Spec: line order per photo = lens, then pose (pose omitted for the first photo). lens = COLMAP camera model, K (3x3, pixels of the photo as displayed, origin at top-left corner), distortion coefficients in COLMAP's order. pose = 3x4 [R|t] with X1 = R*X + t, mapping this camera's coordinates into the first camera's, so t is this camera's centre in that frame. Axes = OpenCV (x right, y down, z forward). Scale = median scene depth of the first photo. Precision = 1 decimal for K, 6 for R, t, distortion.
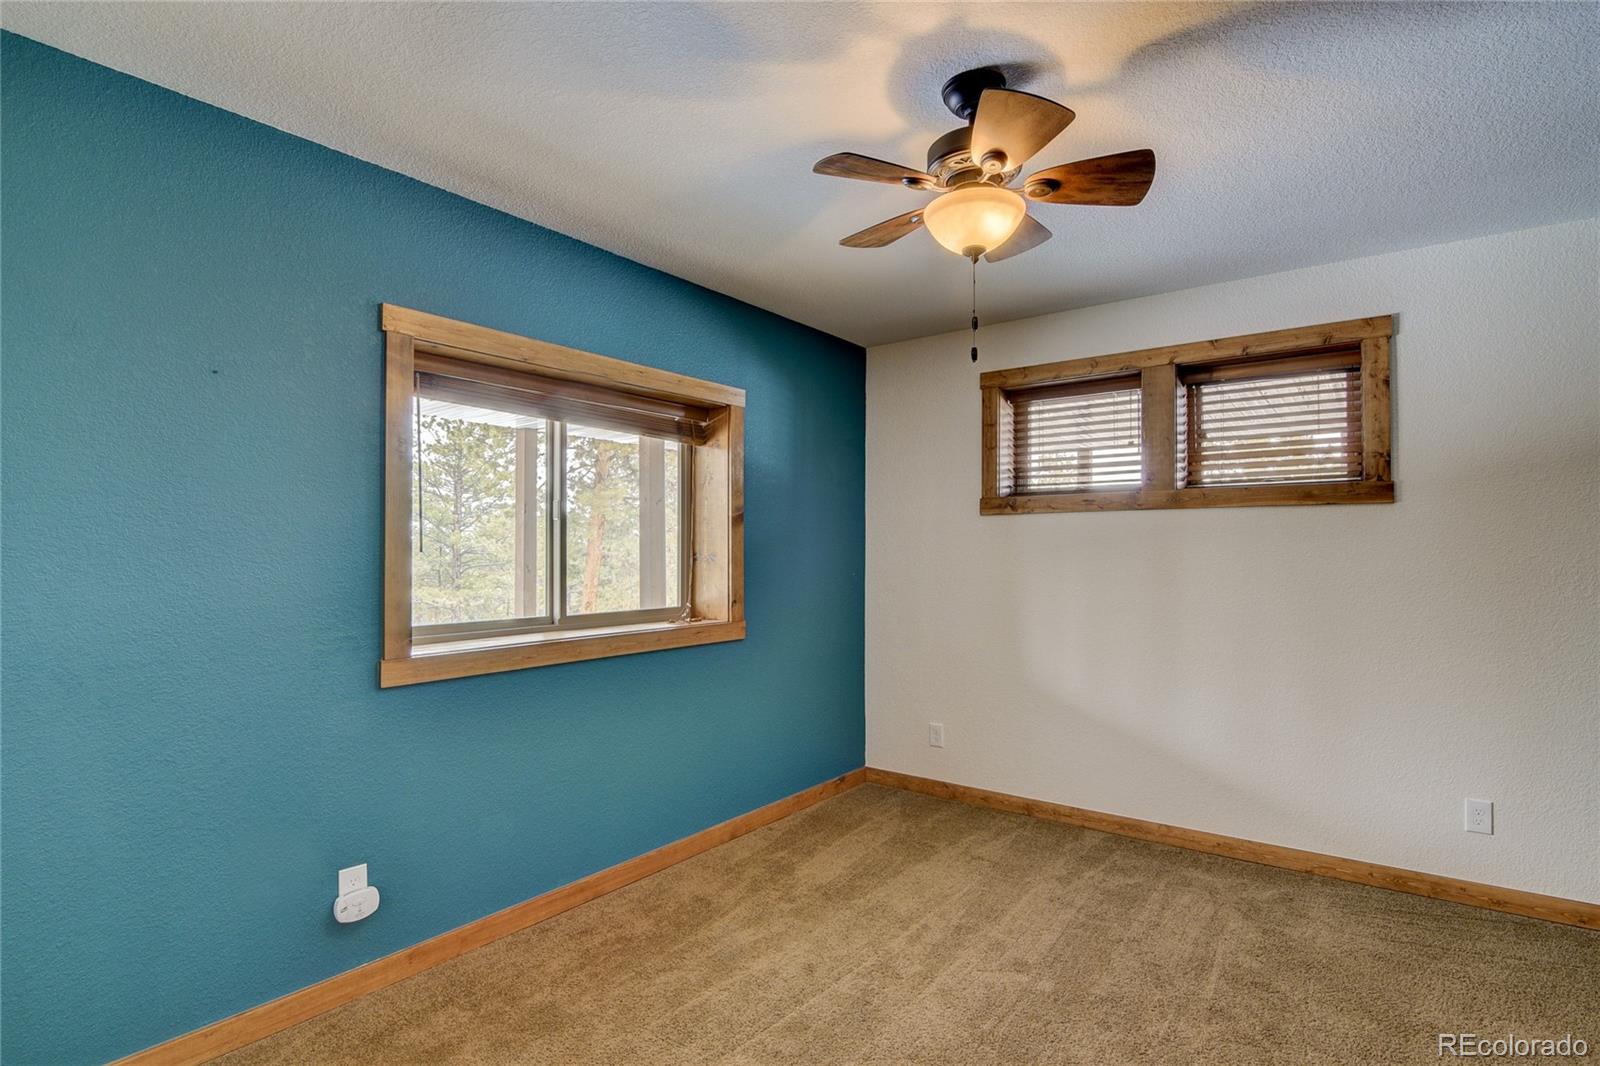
lens RADIAL K [[794.7, 0, 815.7], [0, 794.7, 542.1], [0, 0, 1]] dist [-0.020577, -0.001249]
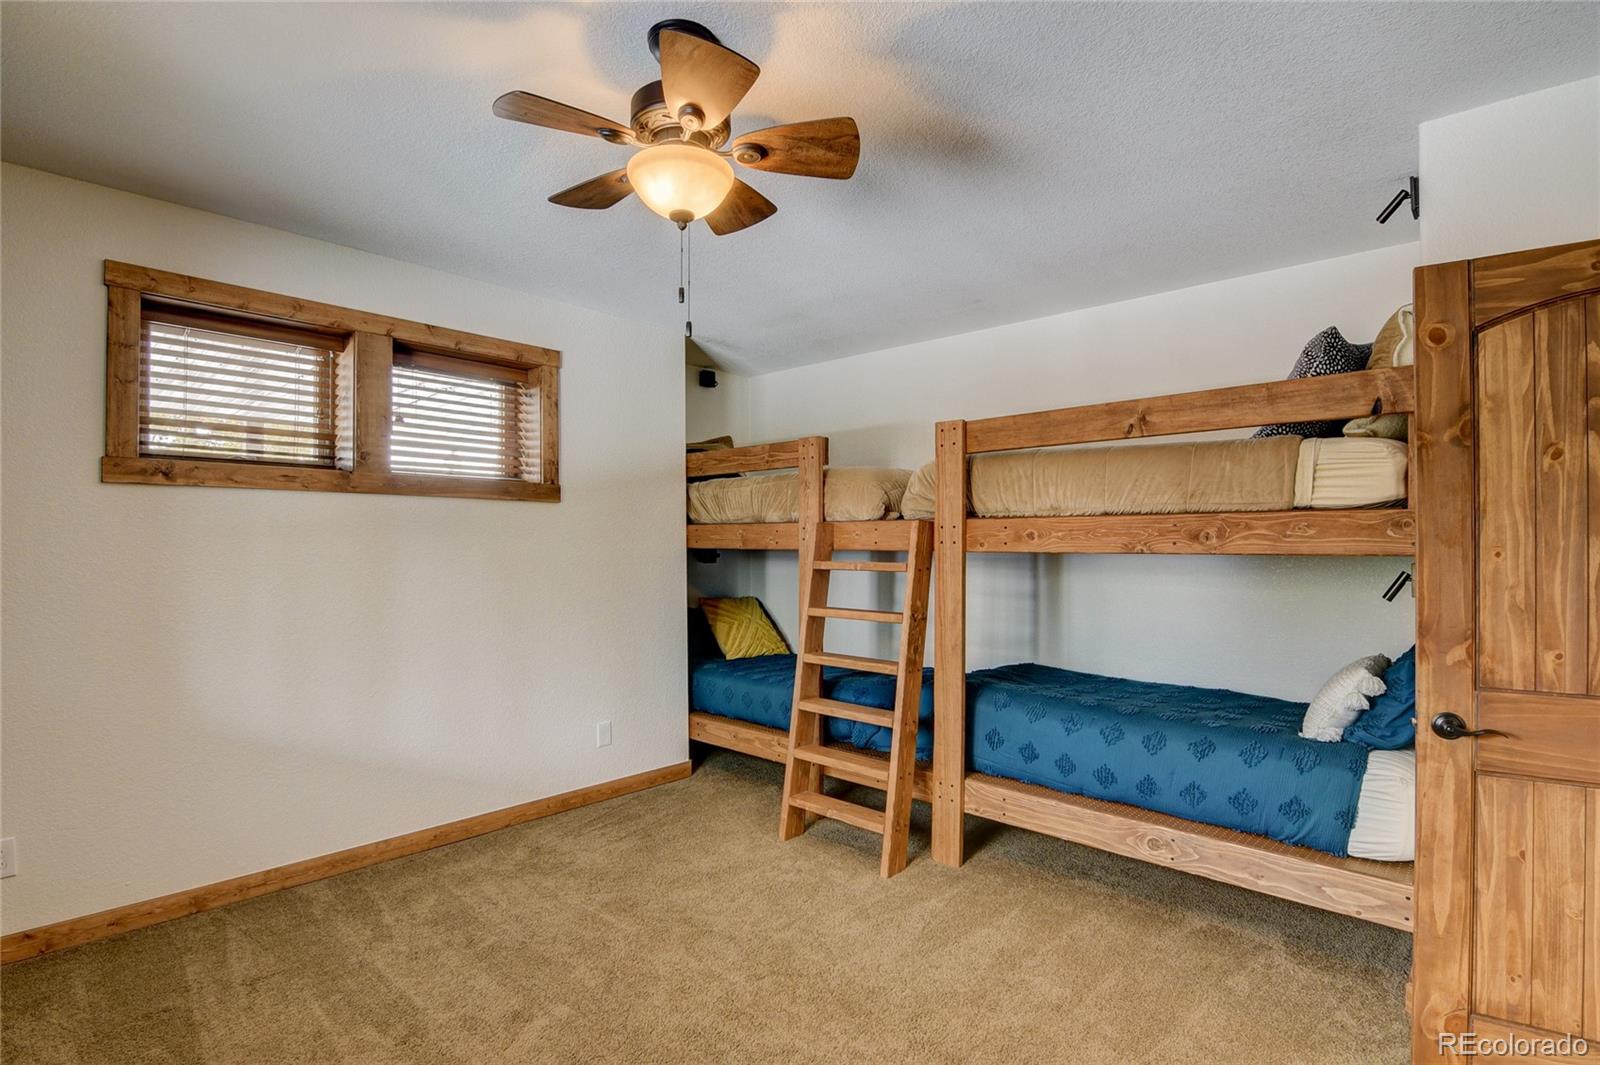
lens RADIAL K [[774.5, 0, 793.7], [0, 774.5, 542.2], [0, 0, 1]] dist [-0.002967, -0.010863]
pose [[0.104146, 0.001841, 0.994560, -0.393028], [-0.012533, 0.999921, -0.000539, 0.008124], [-0.994483, -0.012408, 0.104161, 0.437901]]
